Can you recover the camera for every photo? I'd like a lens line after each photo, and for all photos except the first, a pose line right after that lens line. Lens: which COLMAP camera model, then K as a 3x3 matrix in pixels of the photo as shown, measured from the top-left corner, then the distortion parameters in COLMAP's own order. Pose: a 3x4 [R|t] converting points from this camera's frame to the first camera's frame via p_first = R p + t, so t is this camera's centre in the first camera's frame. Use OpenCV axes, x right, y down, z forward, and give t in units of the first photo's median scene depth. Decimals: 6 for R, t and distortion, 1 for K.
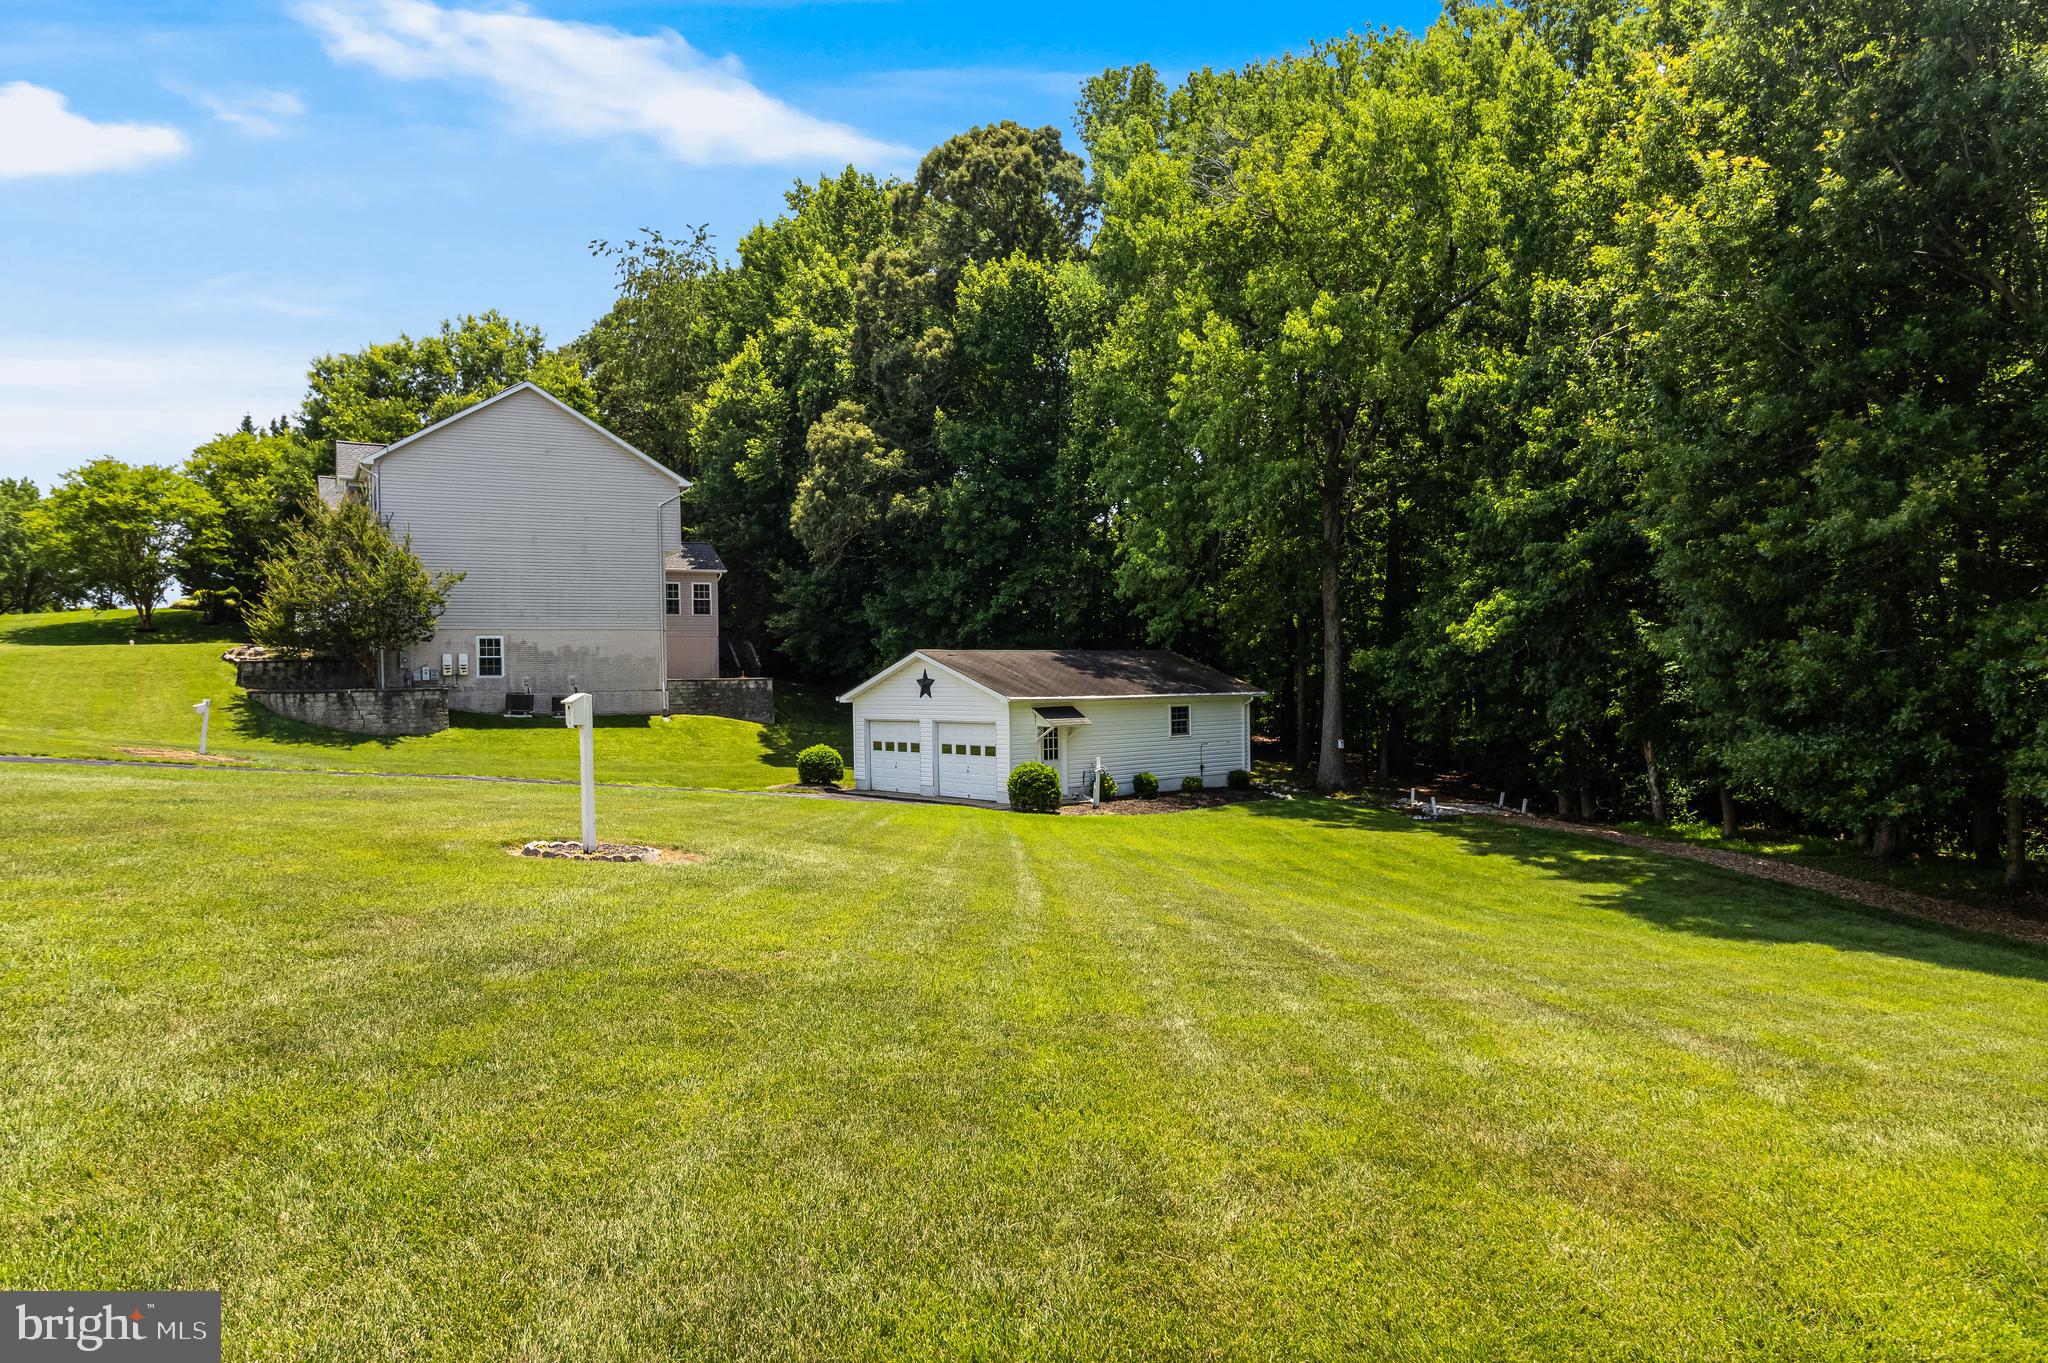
lens RADIAL K [[1355.1, 0, 1019.2], [0, 1355.1, 712.1], [0, 0, 1]] dist [-0.007411, -0.000229]
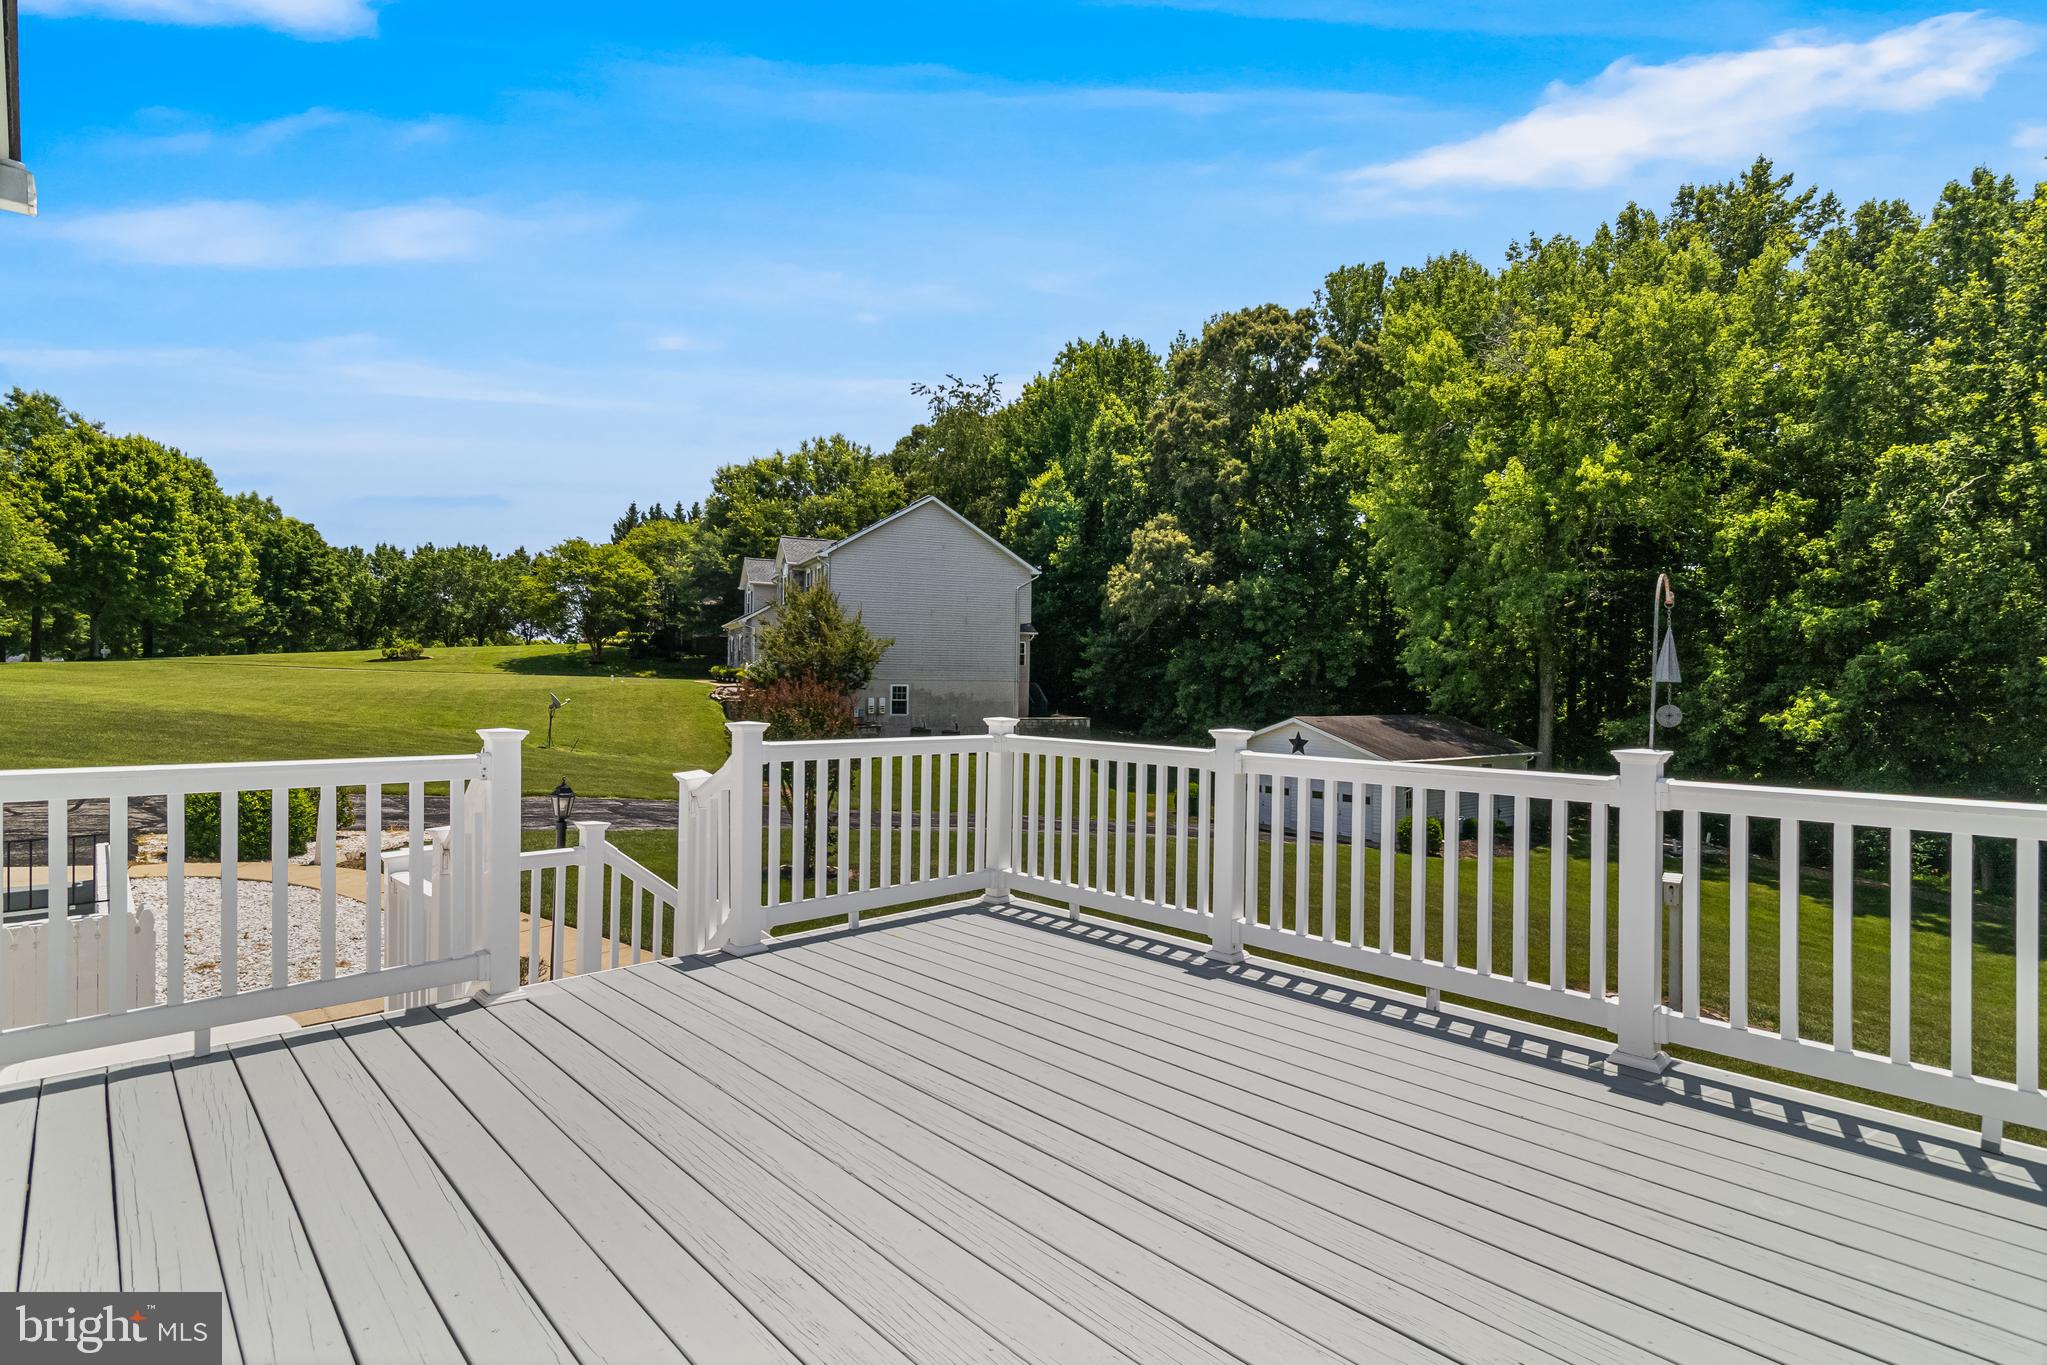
lens RADIAL K [[972.3, 0, 1023.5], [0, 972.3, 682.5], [0, 0, 1]] dist [0.003348, 0.000509]
pose [[0.998014, 0.026148, -0.057313, -0.211790], [-0.027749, 0.999242, -0.027315, -0.034994], [0.056556, 0.028851, 0.997982, 0.045451]]
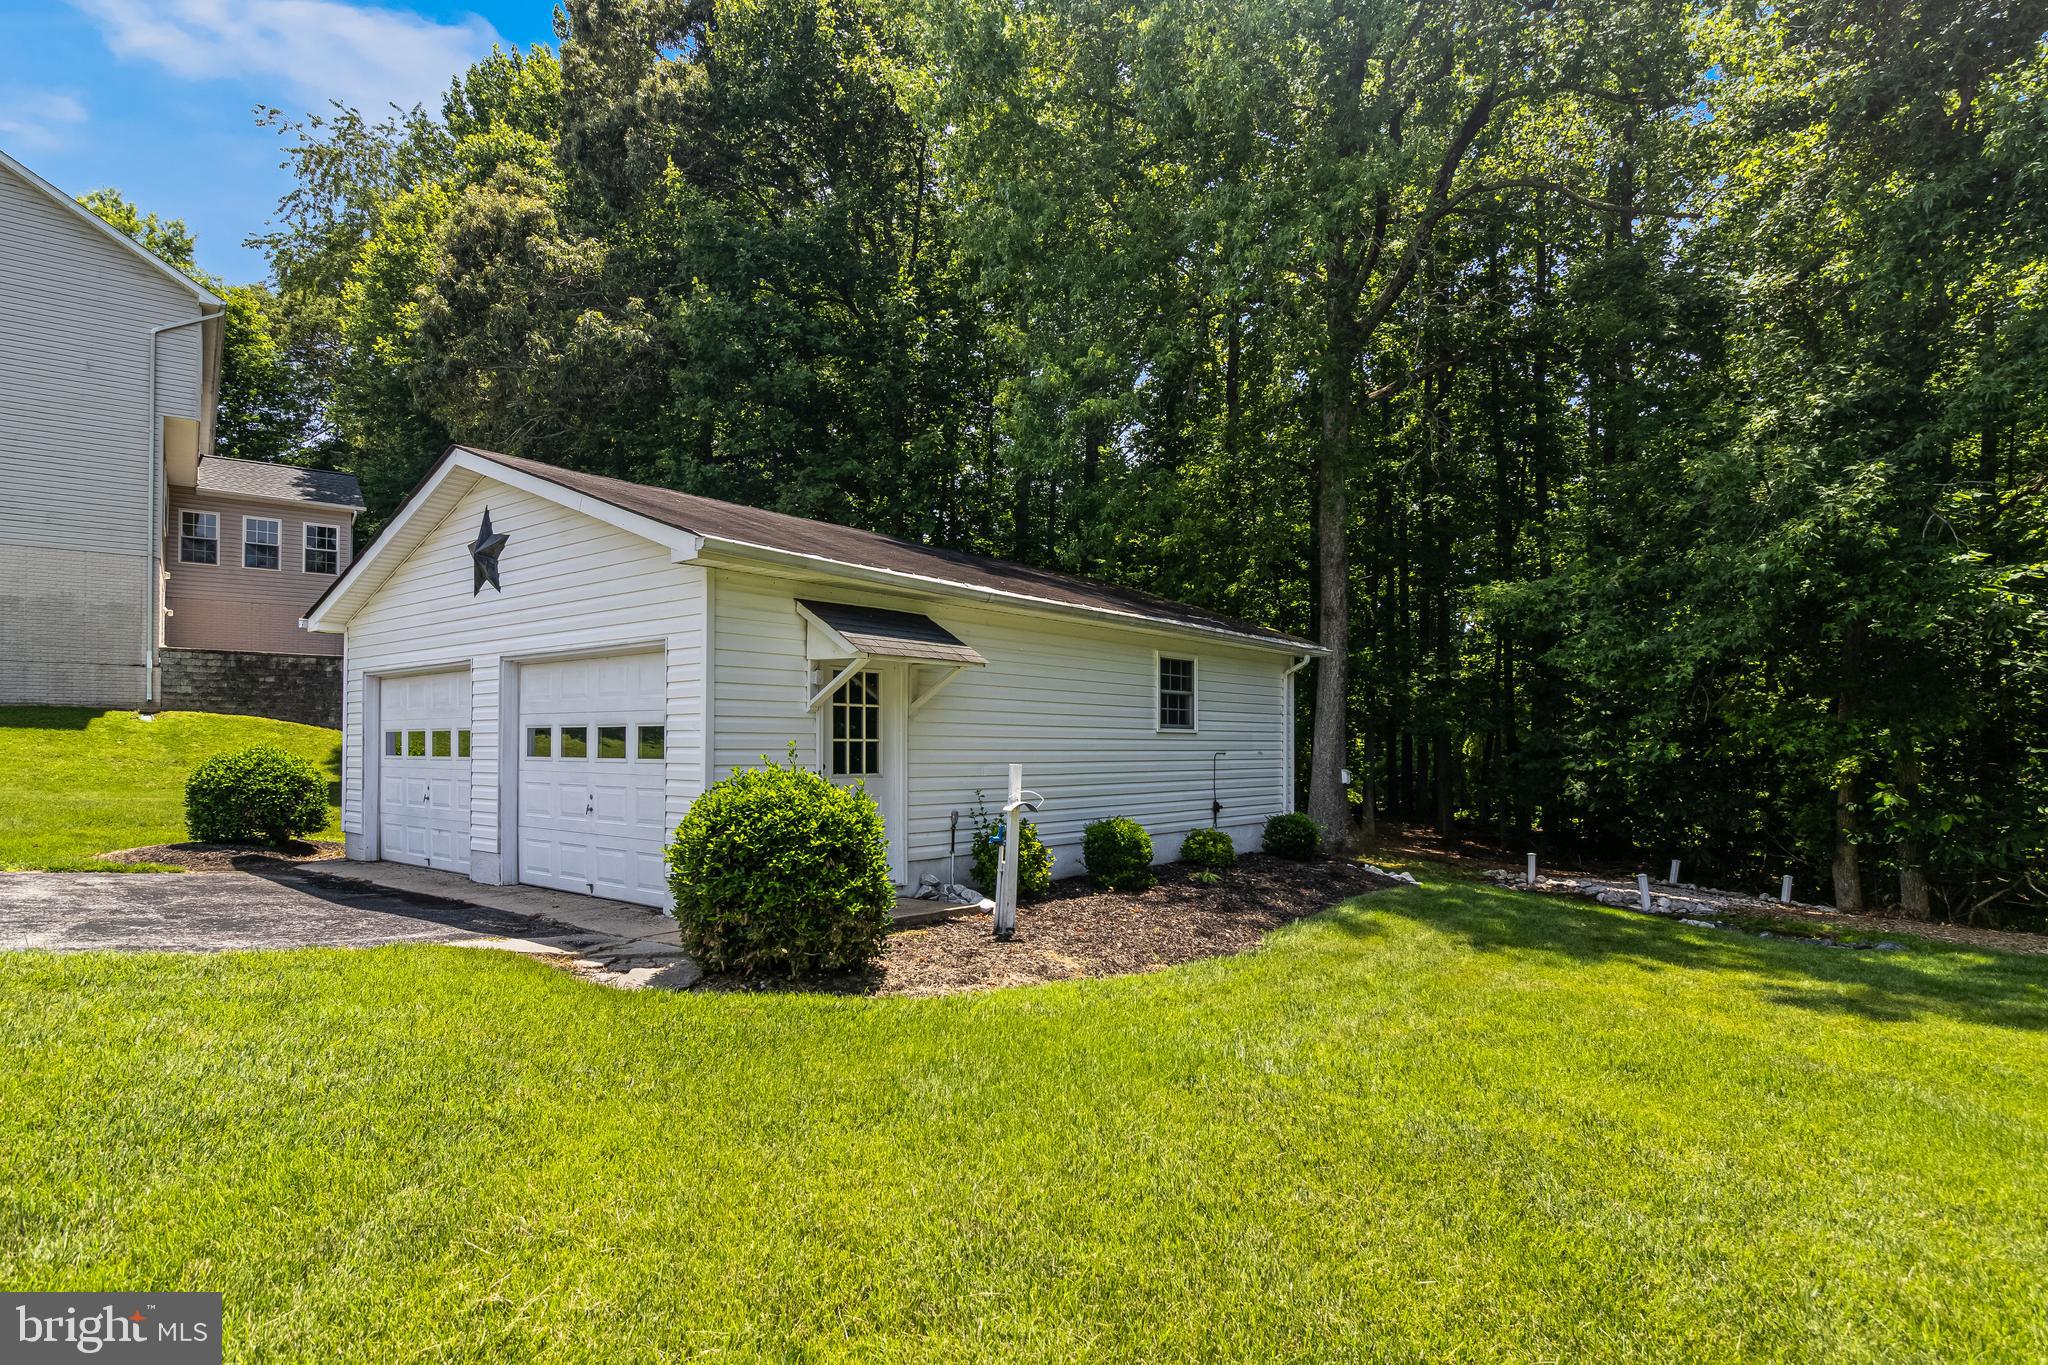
lens RADIAL K [[1077.9, 0, 1032.3], [0, 1077.9, 719.5], [0, 0, 1]] dist [-0.002391, 0.001057]
pose [[0.984290, 0.022357, 0.175139, 0.014426], [-0.012976, 0.998428, -0.054526, 0.026006], [-0.176082, 0.051397, 0.983033, 0.541200]]
